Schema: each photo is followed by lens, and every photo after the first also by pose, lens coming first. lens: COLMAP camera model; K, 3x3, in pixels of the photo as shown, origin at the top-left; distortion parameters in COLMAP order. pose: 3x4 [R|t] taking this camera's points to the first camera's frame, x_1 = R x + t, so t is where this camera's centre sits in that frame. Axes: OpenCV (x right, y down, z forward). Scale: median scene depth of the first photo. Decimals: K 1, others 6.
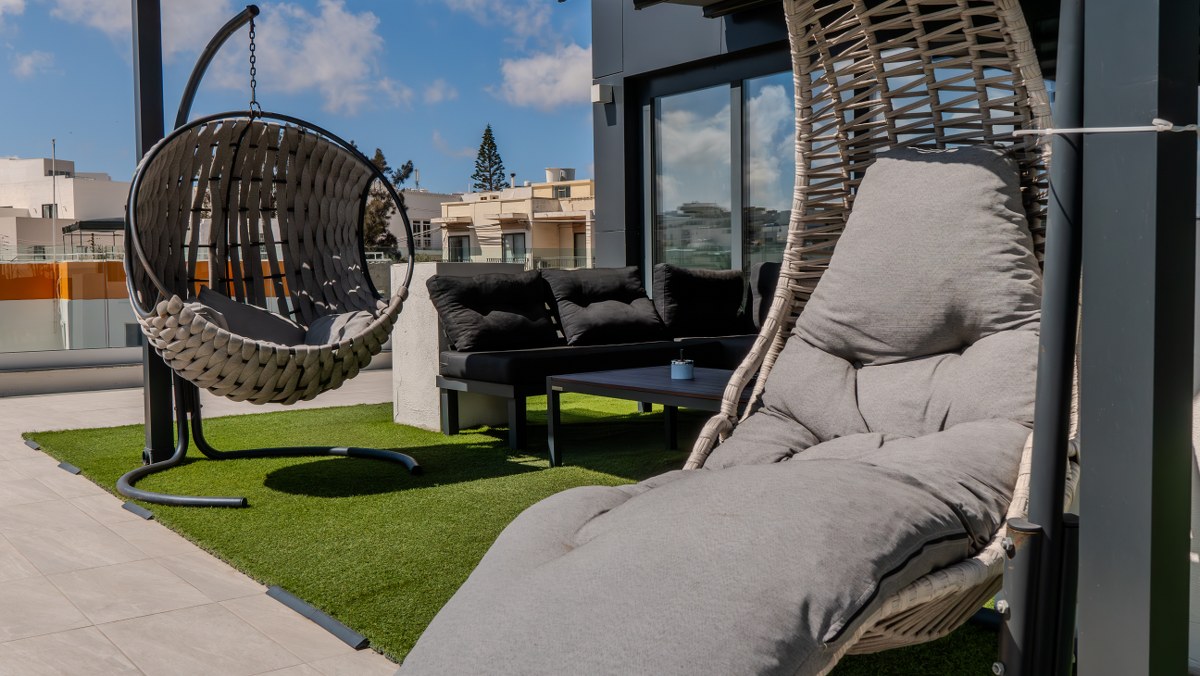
lens RADIAL K [[1156.6, 0, 601.4], [0, 1156.6, 335.0], [0, 0, 1]] dist [-0.006965, 0.000480]
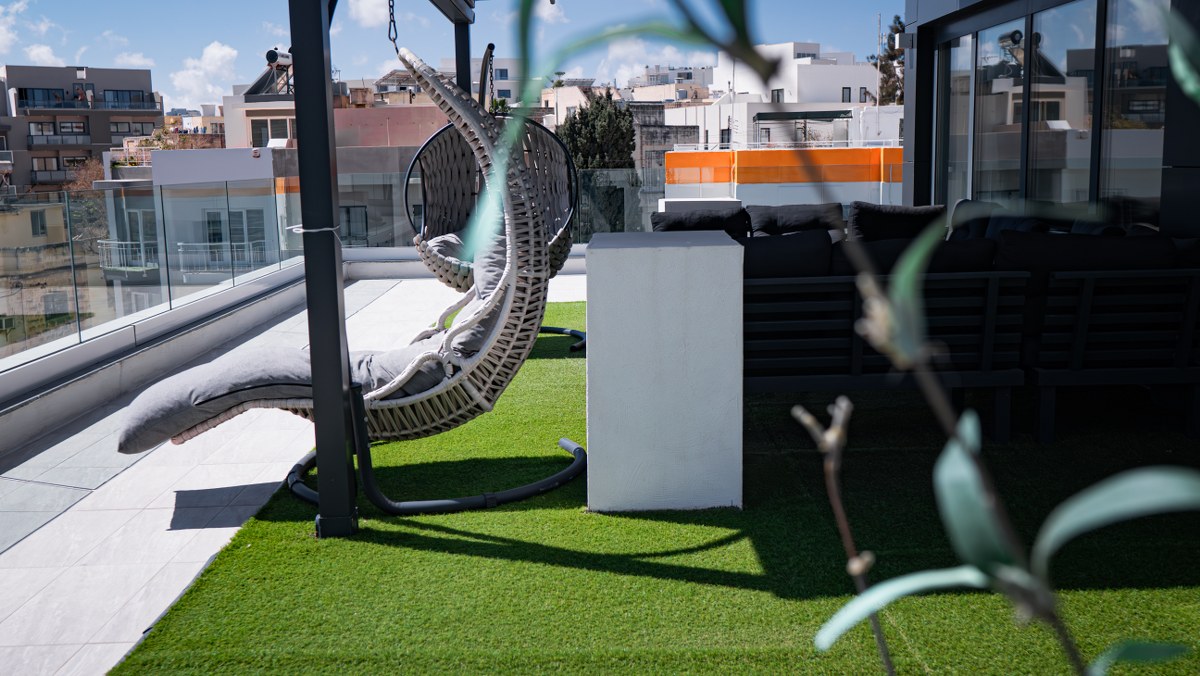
lens RADIAL K [[1156.6, 0, 601.4], [0, 1156.6, 335.0], [0, 0, 1]] dist [-0.006965, 0.000480]
pose [[0.811623, 0.081872, -0.578416, 0.570330], [-0.017674, 0.993119, 0.115771, -0.059368], [0.583914, -0.083740, 0.807485, -0.169943]]
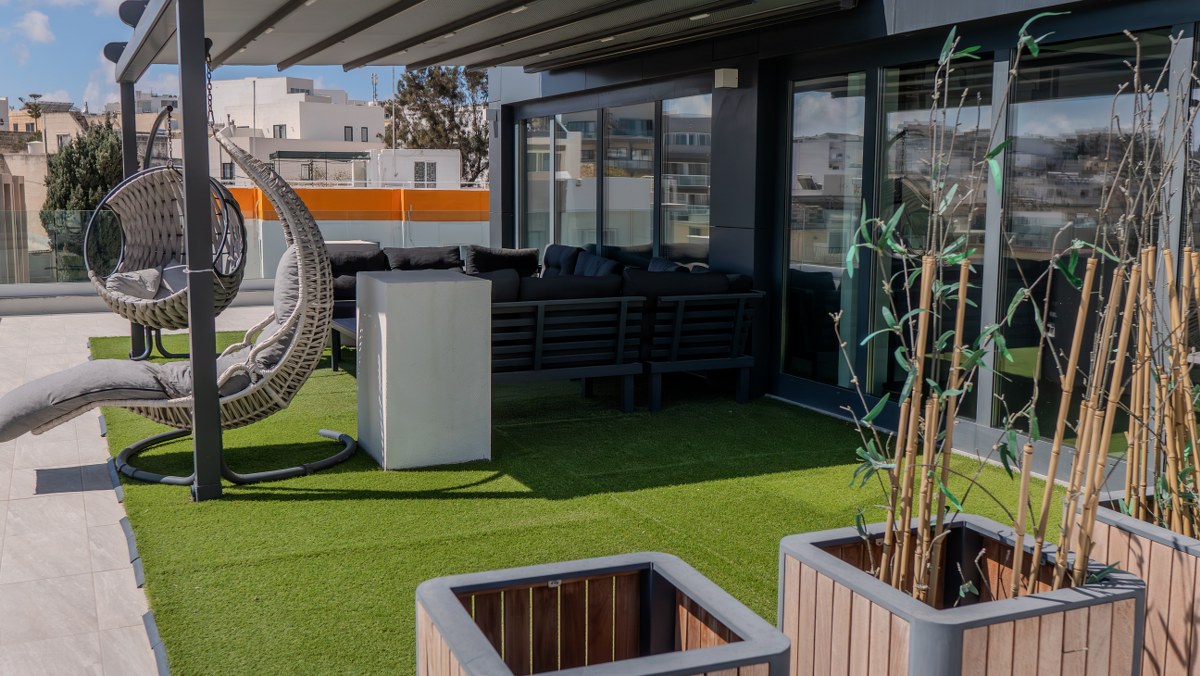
lens RADIAL K [[1156.6, 0, 601.4], [0, 1156.6, 335.0], [0, 0, 1]] dist [-0.006965, 0.000480]
pose [[0.981074, 0.040479, -0.189355, 0.533631], [-0.026430, 0.996746, 0.076145, -0.065734], [0.191822, -0.069699, 0.978952, -0.499769]]
